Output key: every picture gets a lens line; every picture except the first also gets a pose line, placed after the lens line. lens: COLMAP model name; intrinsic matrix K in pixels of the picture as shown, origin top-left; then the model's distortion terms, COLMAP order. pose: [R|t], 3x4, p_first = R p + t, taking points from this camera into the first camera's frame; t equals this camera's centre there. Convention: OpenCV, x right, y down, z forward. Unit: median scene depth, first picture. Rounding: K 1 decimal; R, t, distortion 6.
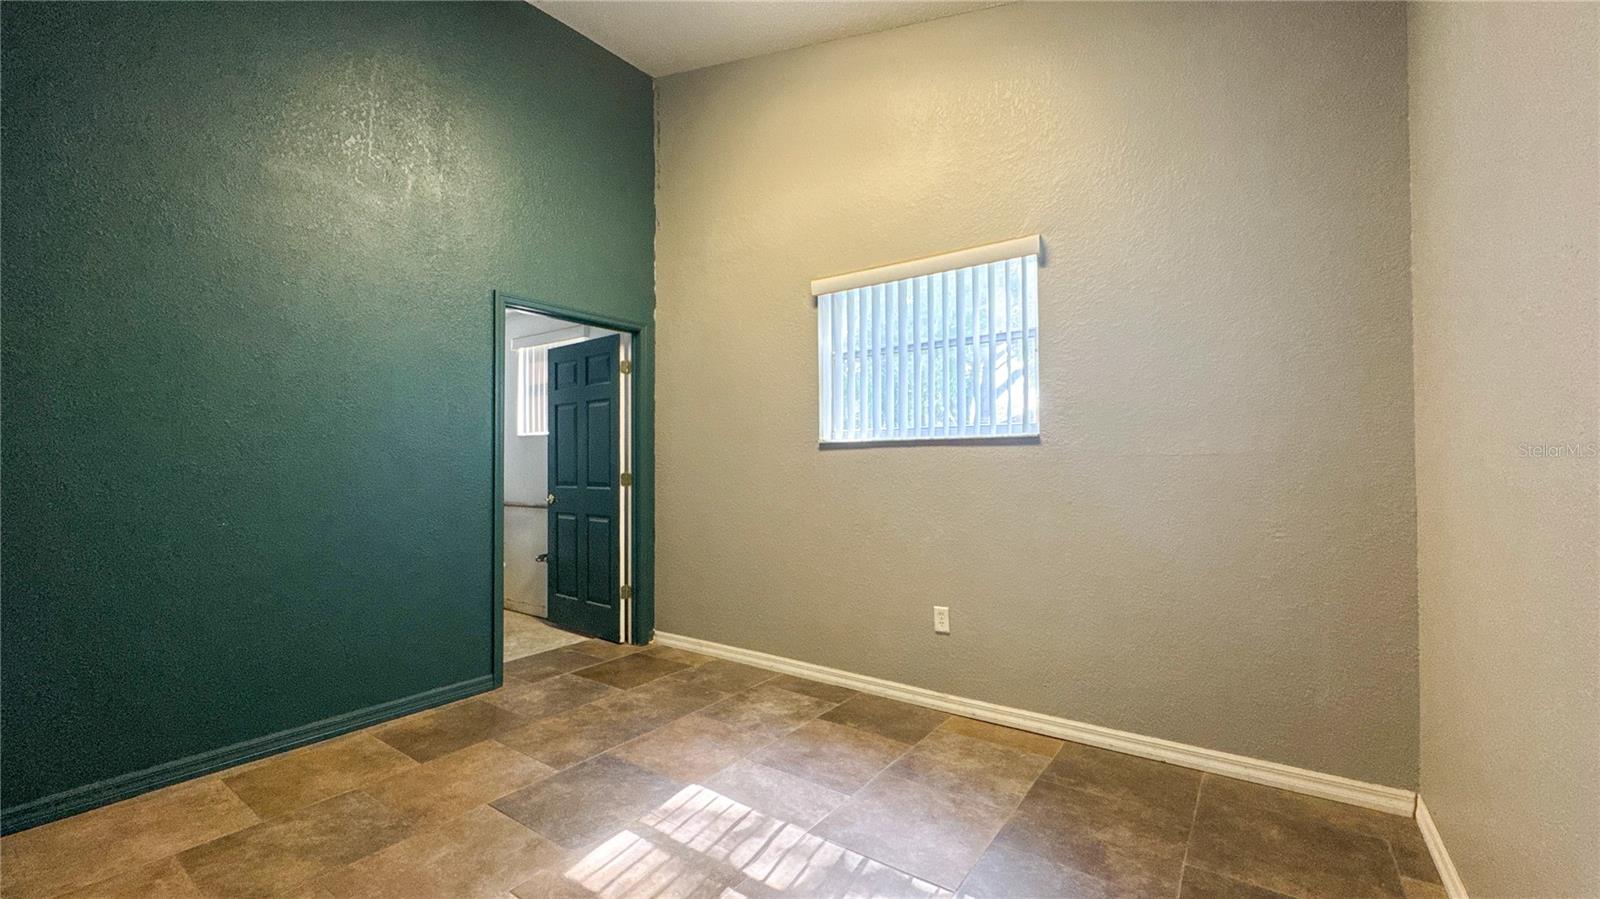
lens RADIAL K [[640.7, 0, 800.0], [0, 640.7, 449.5], [0, 0, 1]] dist [-0.001381, -0.000029]
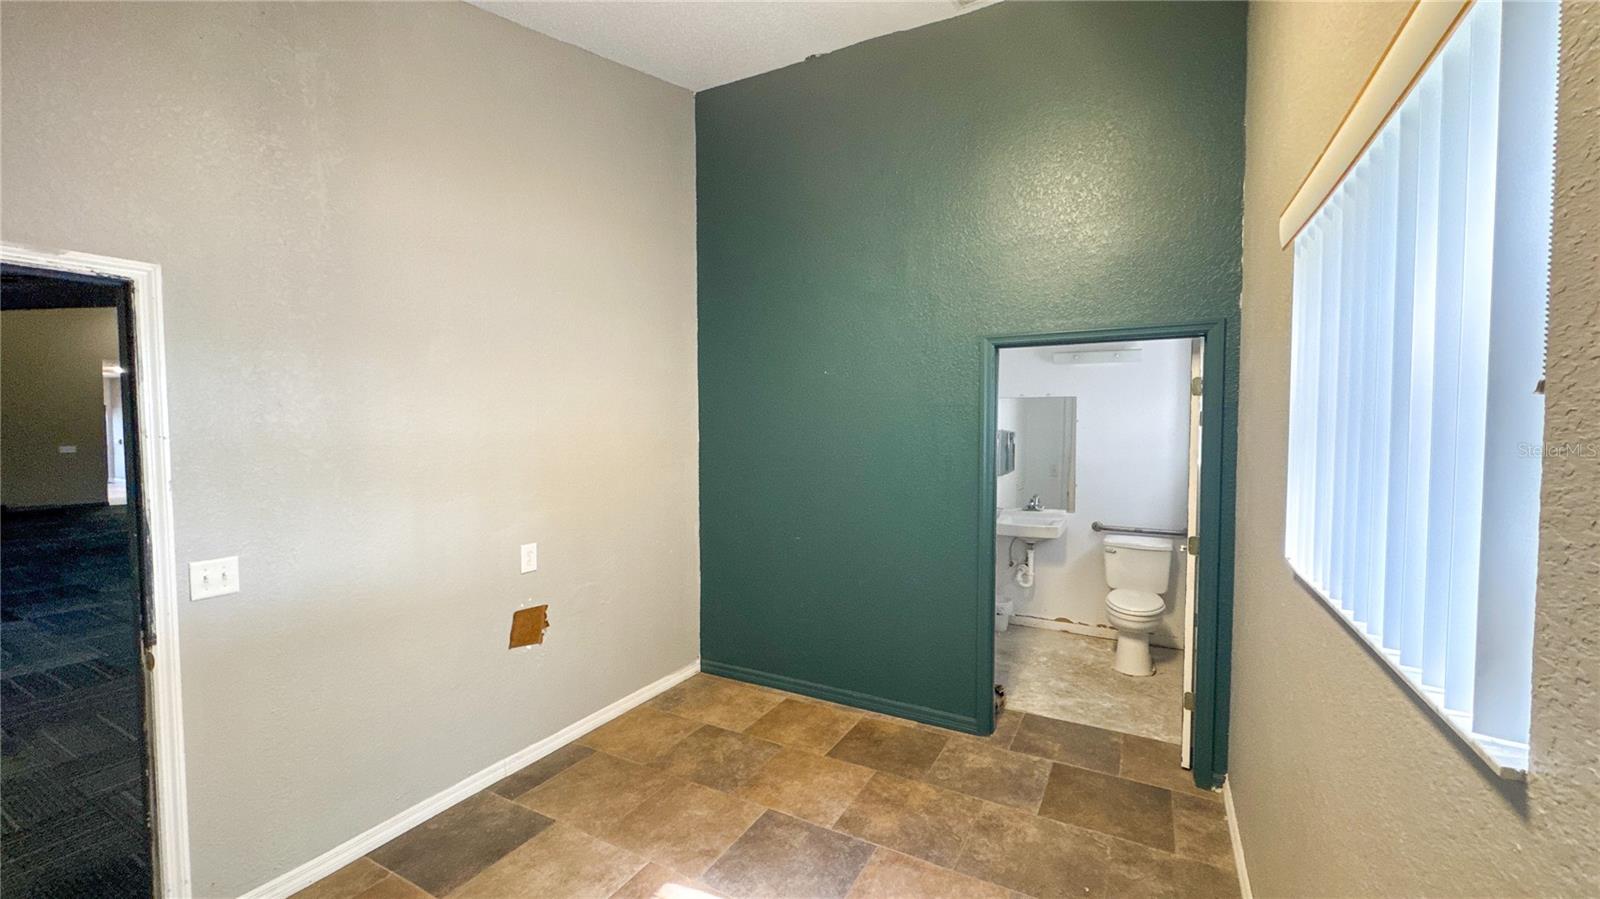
lens RADIAL K [[640.7, 0, 800.0], [0, 640.7, 449.5], [0, 0, 1]] dist [-0.001381, -0.000029]
pose [[0.123245, 0.045613, -0.991327, 0.559304], [0.017783, 0.998681, 0.048162, -0.153646], [0.992217, -0.023564, 0.122271, 0.730583]]
